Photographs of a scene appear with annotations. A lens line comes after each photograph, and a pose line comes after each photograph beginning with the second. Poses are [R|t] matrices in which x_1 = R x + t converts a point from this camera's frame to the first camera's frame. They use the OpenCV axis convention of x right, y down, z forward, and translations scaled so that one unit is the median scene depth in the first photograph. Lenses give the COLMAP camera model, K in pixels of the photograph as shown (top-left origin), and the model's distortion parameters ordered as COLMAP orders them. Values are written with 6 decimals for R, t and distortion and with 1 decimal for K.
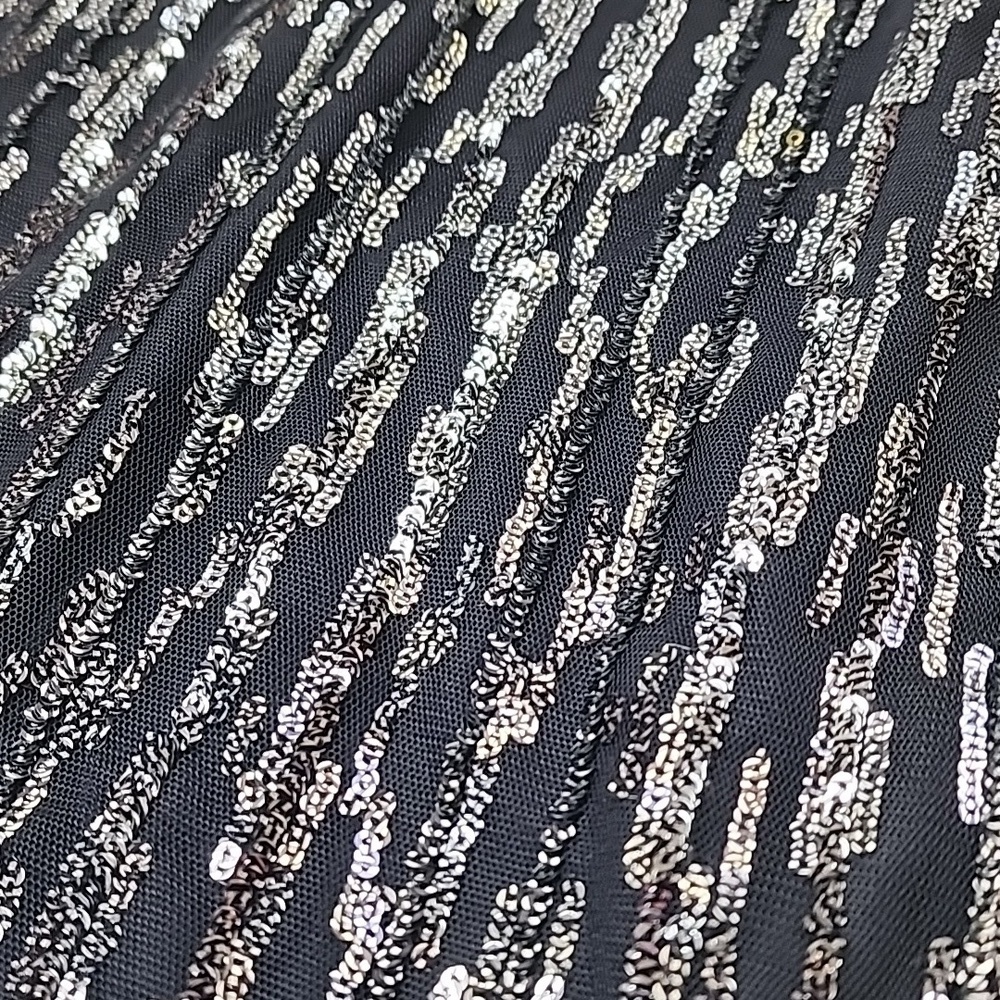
lens RADIAL K [[1169.5, 0, 500.0], [0, 1169.5, 500.0], [0, 0, 1]] dist [0.013598, 0.011796]
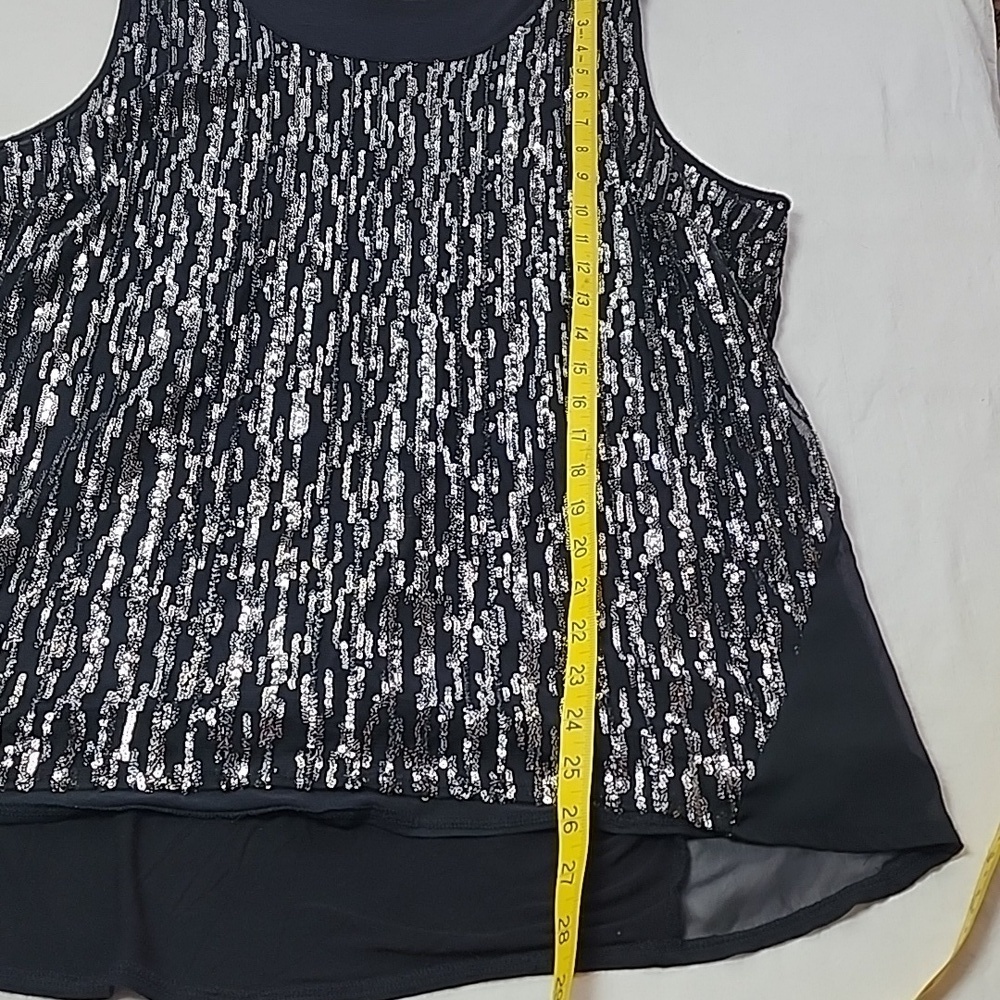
lens RADIAL K [[1169.5, 0, 500.0], [0, 1169.5, 500.0], [0, 0, 1]] dist [0.013598, 0.011796]
pose [[0.929673, -0.269473, -0.251183, 0.957526], [0.368386, 0.680646, 0.633255, -1.964517], [0.000321, -0.681253, 0.732048, -1.909069]]
